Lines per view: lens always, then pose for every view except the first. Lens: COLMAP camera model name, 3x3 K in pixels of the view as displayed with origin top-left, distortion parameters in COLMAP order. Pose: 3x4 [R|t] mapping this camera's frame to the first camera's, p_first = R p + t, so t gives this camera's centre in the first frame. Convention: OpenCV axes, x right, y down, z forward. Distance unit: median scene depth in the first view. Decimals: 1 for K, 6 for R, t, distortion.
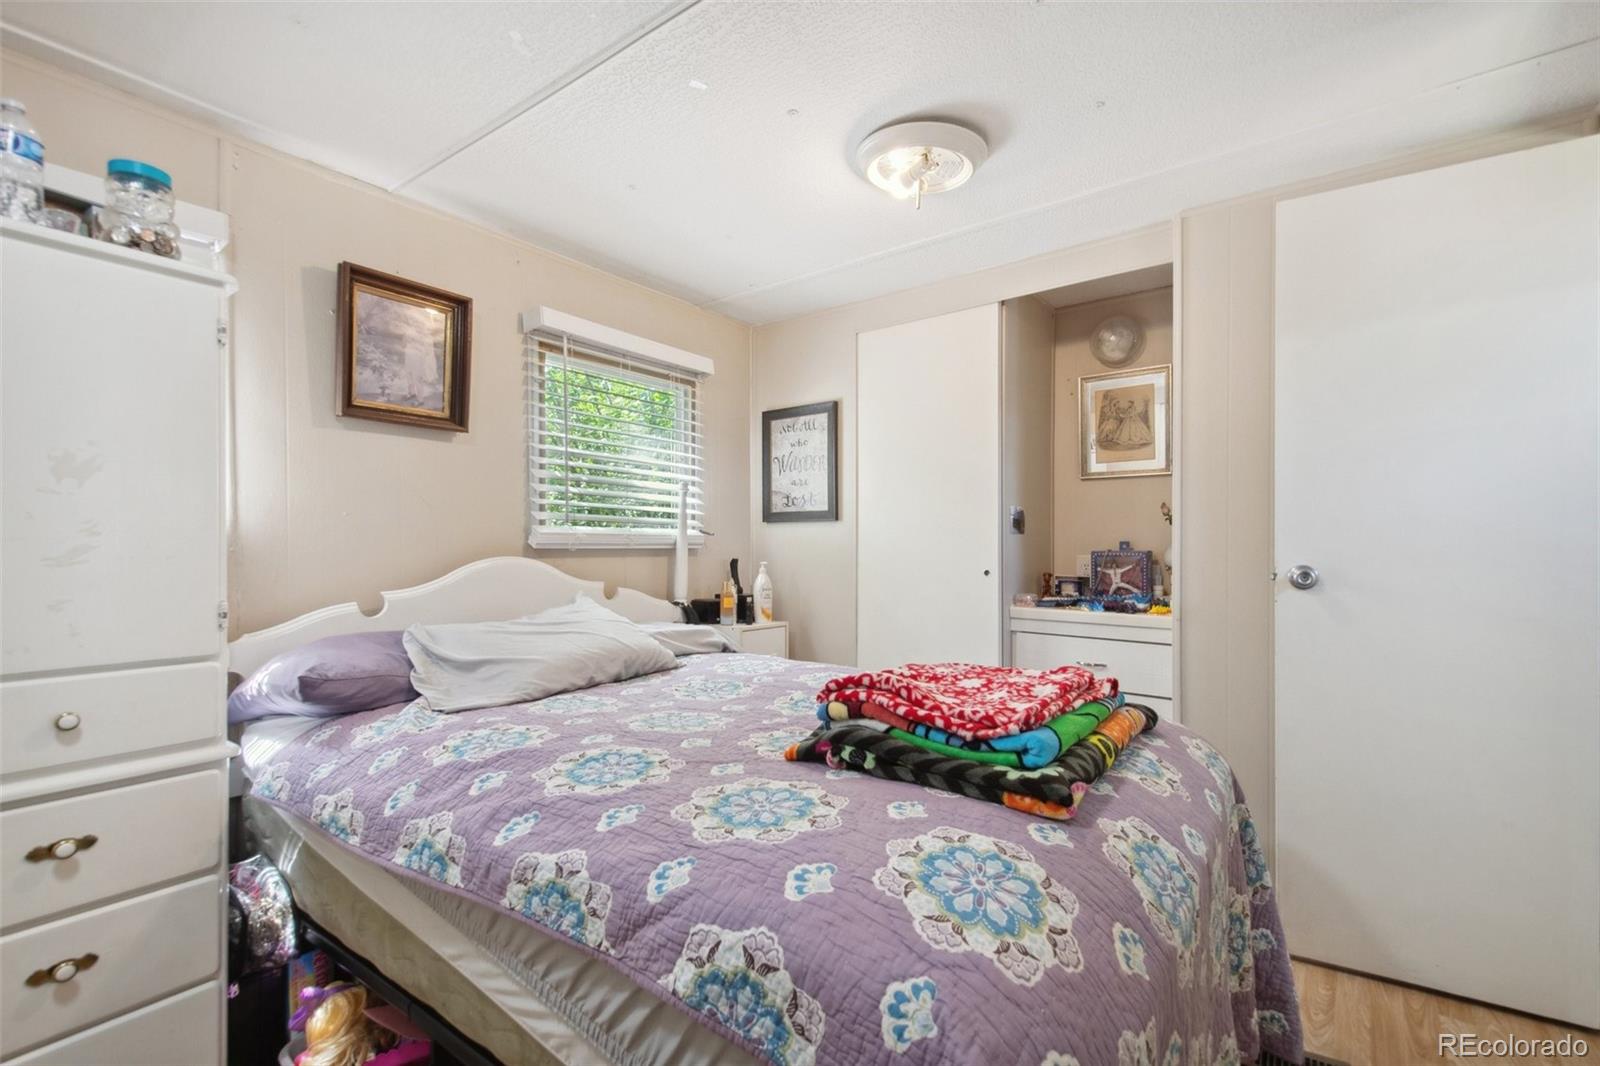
lens RADIAL K [[717.0, 0, 805.4], [0, 717.0, 547.4], [0, 0, 1]] dist [0.014291, -0.000648]
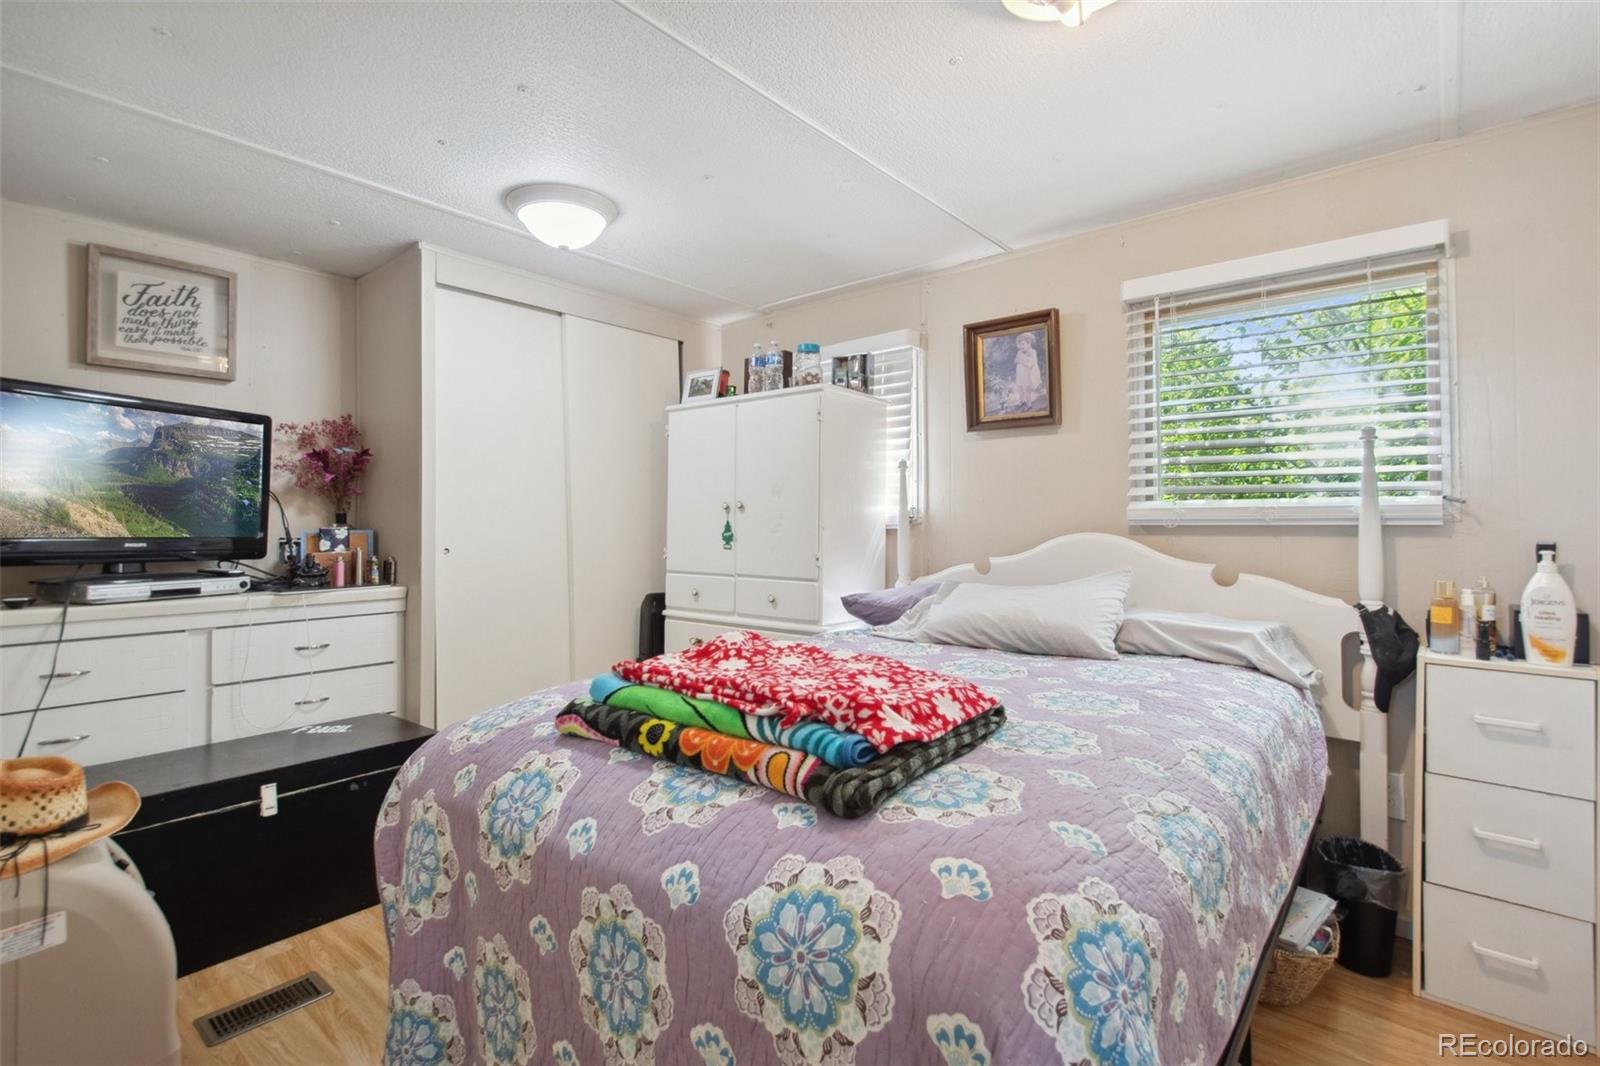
lens RADIAL K [[714.2, 0, 789.9], [0, 714.2, 528.1], [0, 0, 1]] dist [0.012133, -0.000140]
pose [[-0.051644, 0.002273, -0.998663, 0.632551], [-0.000390, 0.999997, 0.002296, 0.003455], [0.998665, 0.000508, -0.051643, 0.574716]]
